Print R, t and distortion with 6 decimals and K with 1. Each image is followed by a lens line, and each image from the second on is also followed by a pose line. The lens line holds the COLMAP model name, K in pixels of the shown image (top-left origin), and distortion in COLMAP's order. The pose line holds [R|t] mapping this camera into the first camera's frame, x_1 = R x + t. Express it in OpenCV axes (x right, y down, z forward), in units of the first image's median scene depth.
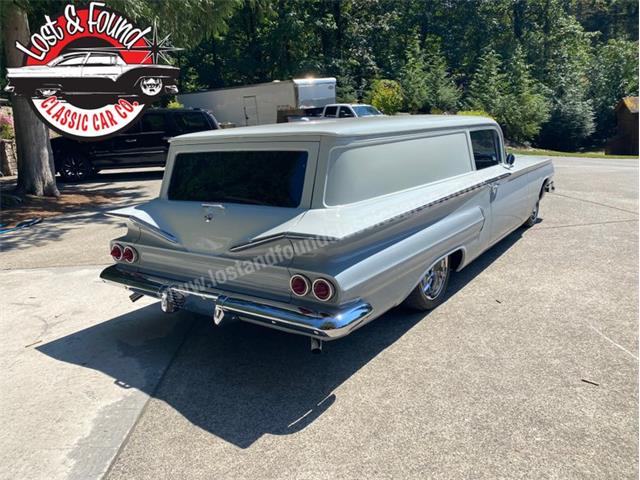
lens RADIAL K [[487.0, 0, 321.4], [0, 487.0, 235.5], [0, 0, 1]] dist [0.028505, -0.029818]
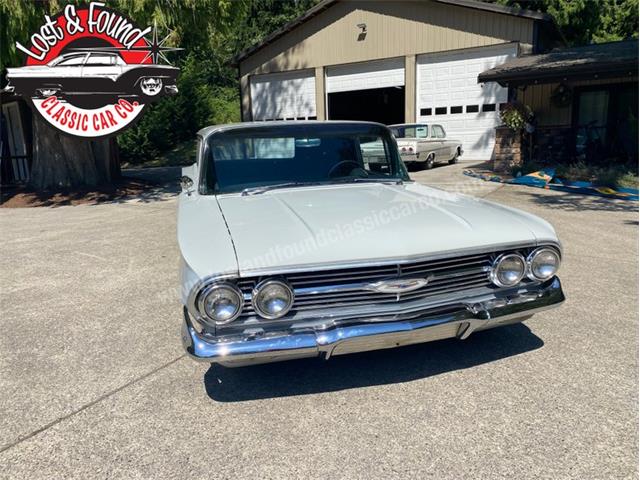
lens RADIAL K [[487.0, 0, 321.0], [0, 487.0, 243.2], [0, 0, 1]] dist [0.028505, -0.029818]
pose [[-0.628190, 0.251584, -0.736263, 1.044226], [-0.105439, 0.910025, 0.400921, -0.495989], [0.770883, 0.329485, -0.545141, 1.978381]]
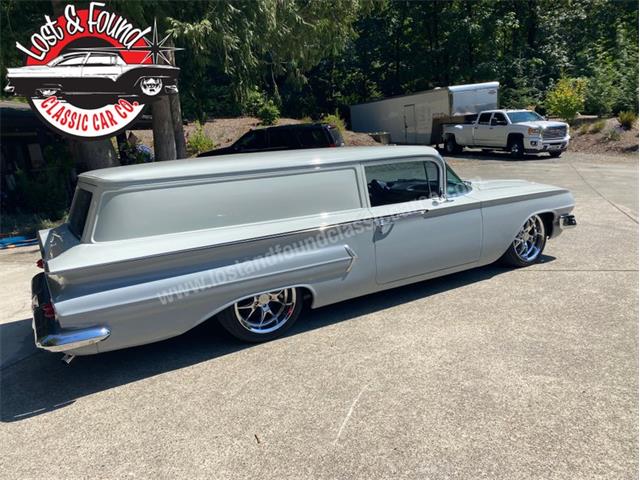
lens RADIAL K [[487.0, 0, 316.6], [0, 487.0, 240.6], [0, 0, 1]] dist [0.028505, -0.029818]
pose [[0.915760, 0.069391, -0.395688, 0.648773], [-0.068683, 0.997511, 0.015975, -0.079788], [0.395812, 0.012547, 0.918246, 0.081710]]
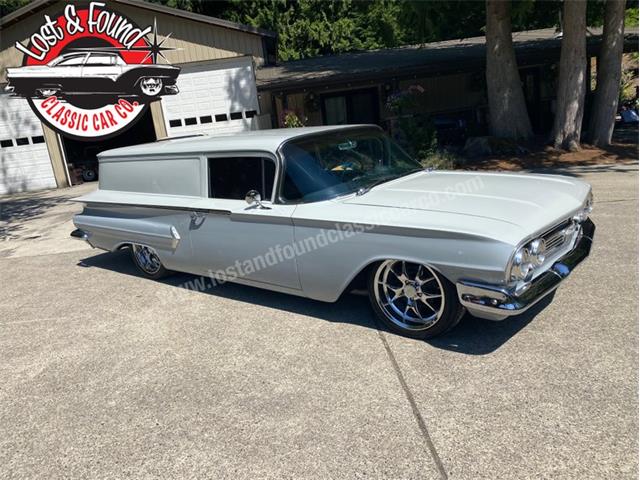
lens RADIAL K [[487.0, 0, 316.7], [0, 487.0, 244.2], [0, 0, 1]] dist [0.028505, -0.029818]
pose [[-0.059176, 0.311558, -0.948383, 1.384680], [-0.115628, 0.941514, 0.316516, -0.415520], [0.991528, 0.128390, -0.019690, 1.351336]]
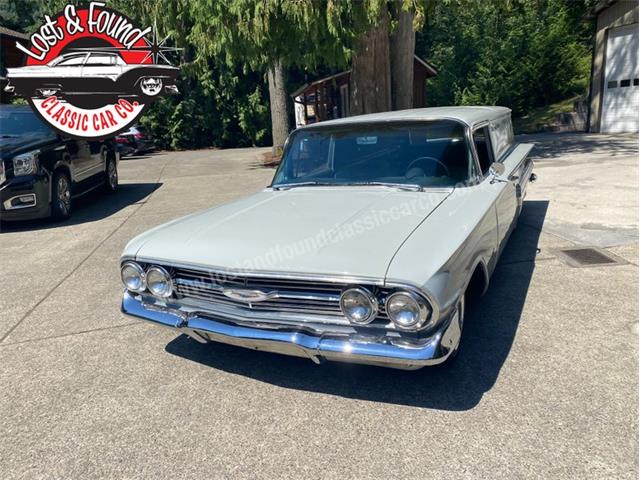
lens RADIAL K [[487.0, 0, 323.2], [0, 487.0, 239.7], [0, 0, 1]] dist [0.028505, -0.029818]
pose [[-0.980481, 0.157419, -0.117795, 0.534147], [0.085394, 0.880622, 0.466062, -0.572260], [0.177100, 0.446906, -0.876876, 2.286089]]
